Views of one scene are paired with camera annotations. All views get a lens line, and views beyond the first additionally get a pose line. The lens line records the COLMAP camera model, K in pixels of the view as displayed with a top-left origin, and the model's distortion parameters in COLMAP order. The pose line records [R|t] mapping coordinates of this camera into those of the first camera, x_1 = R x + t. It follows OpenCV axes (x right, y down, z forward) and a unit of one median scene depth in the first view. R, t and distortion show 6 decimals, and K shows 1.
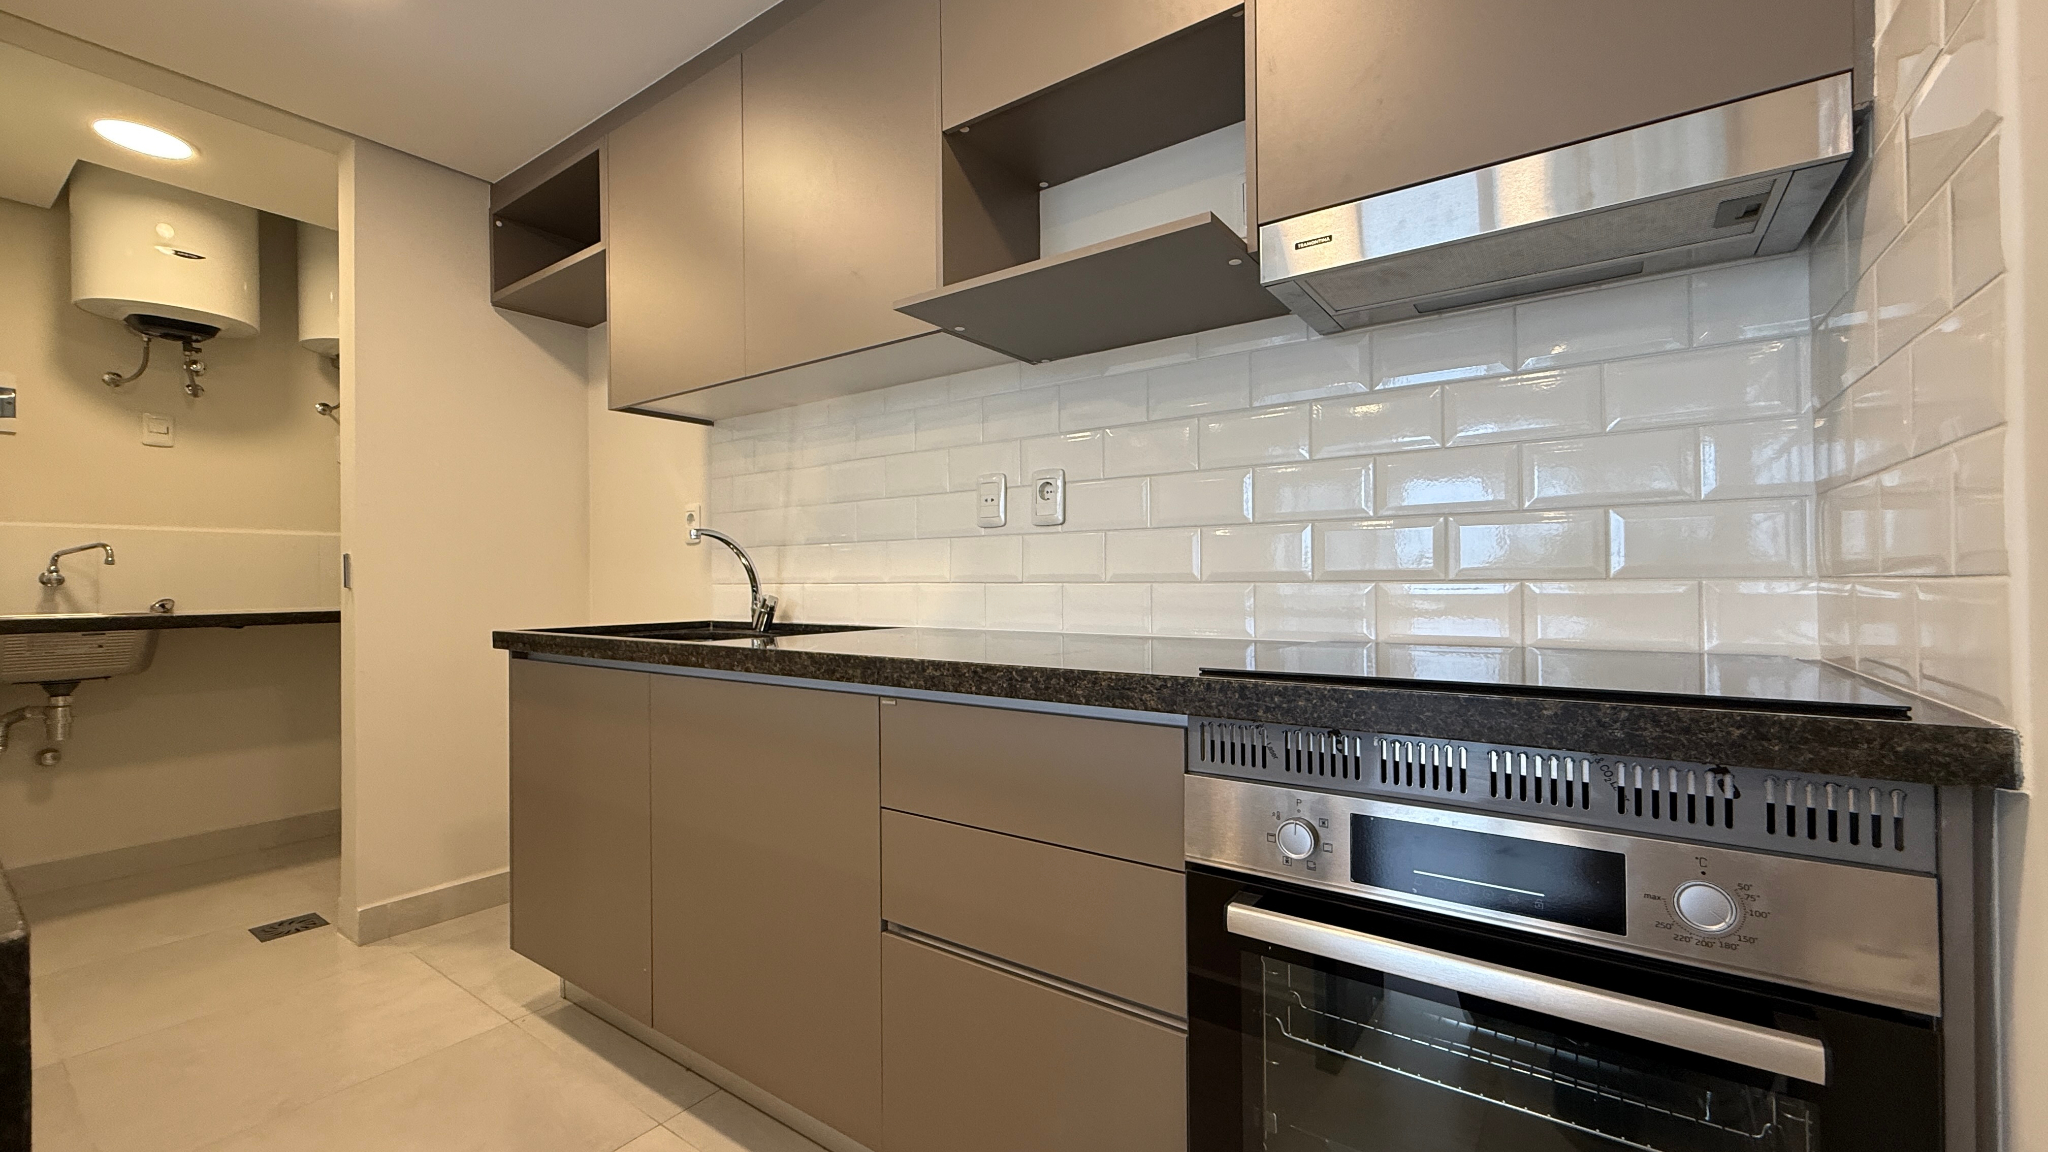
lens RADIAL K [[825.0, 0, 1021.4], [0, 825.0, 575.0], [0, 0, 1]] dist [-0.008787, 0.000032]
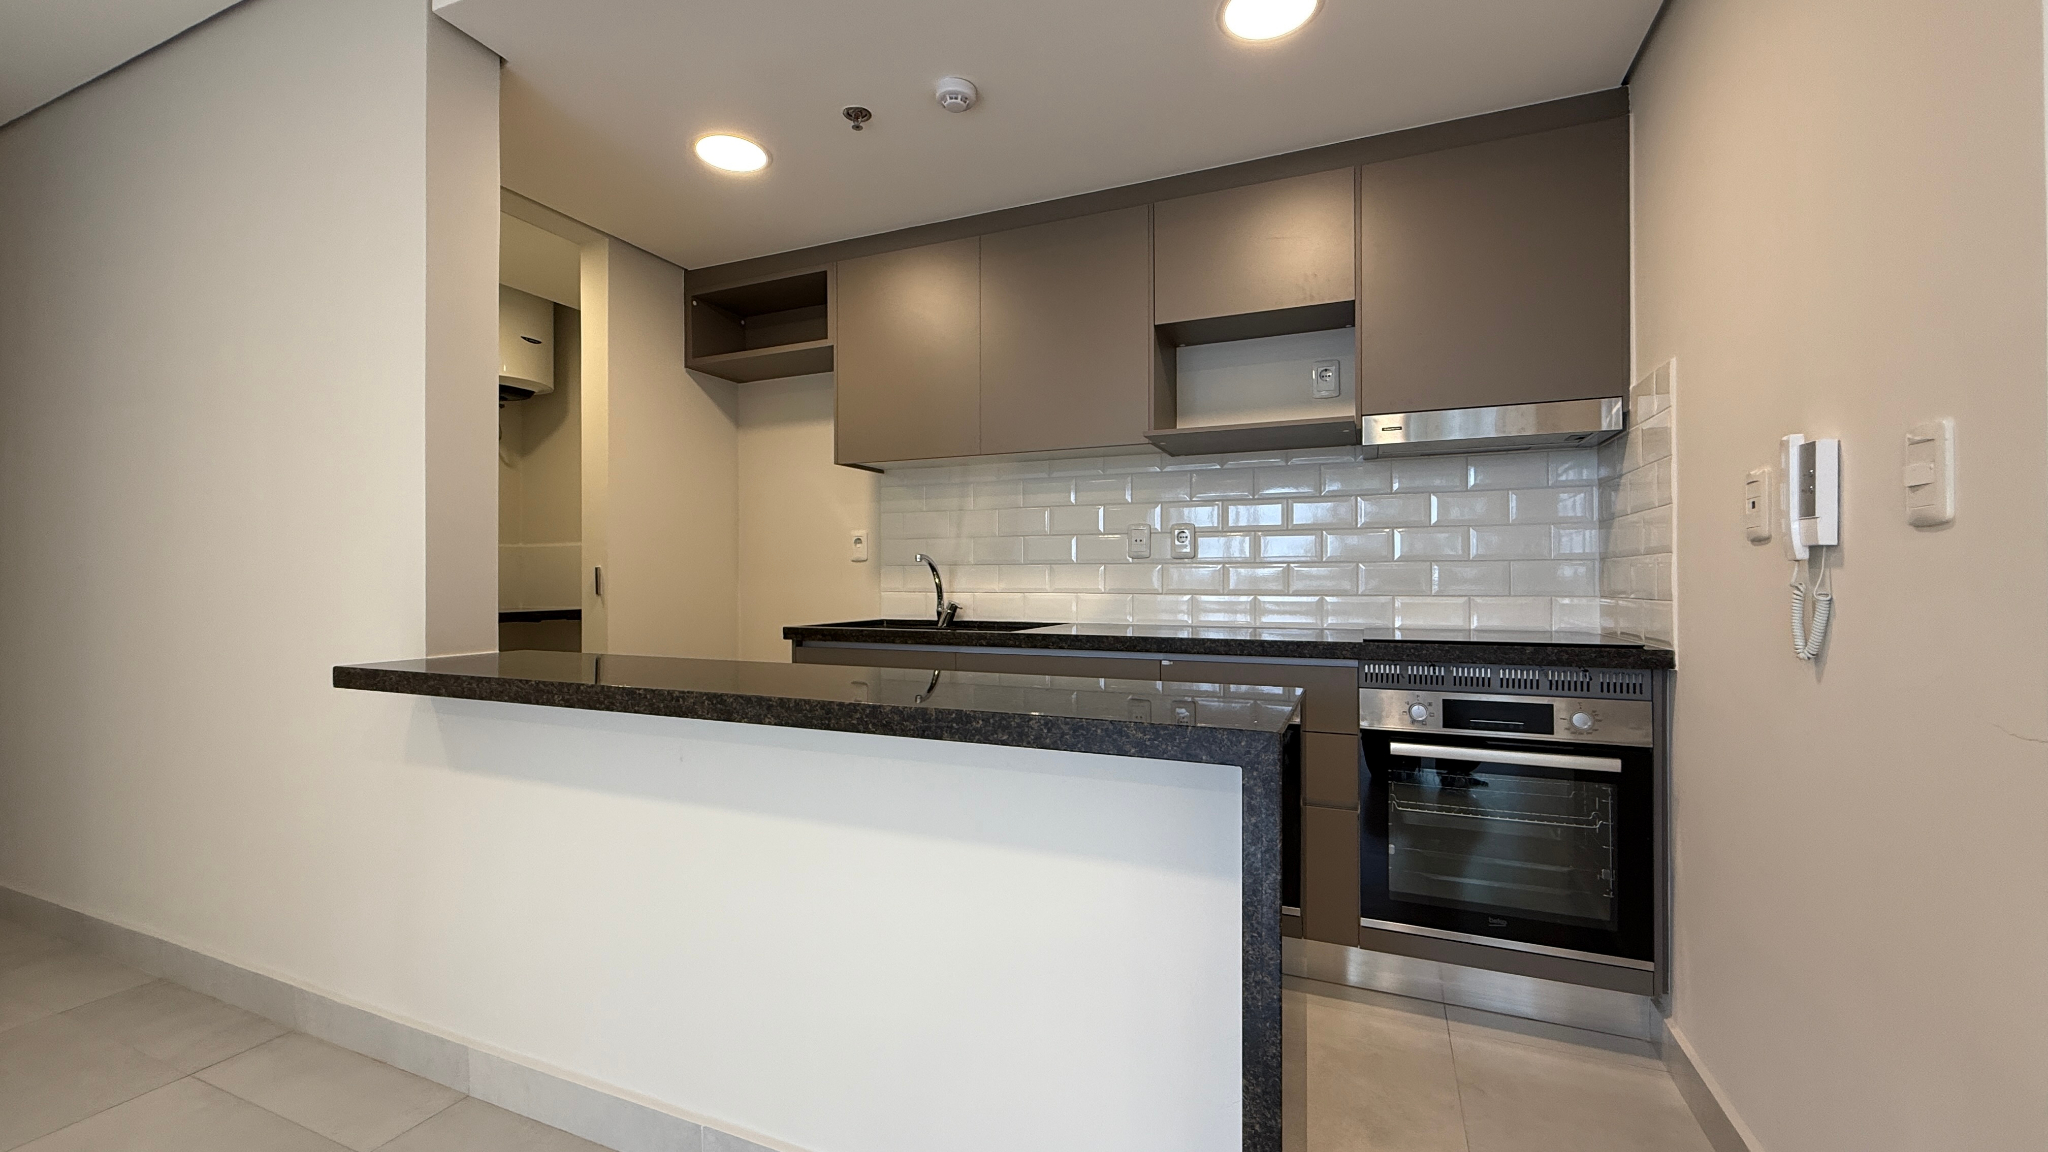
lens RADIAL K [[825.0, 0, 1021.4], [0, 825.0, 575.0], [0, 0, 1]] dist [-0.008787, 0.000032]
pose [[0.976071, 0.007864, 0.217312, -1.123406], [-0.008222, 0.999966, 0.000744, -0.048489], [-0.217298, -0.002513, 0.976102, -0.899408]]
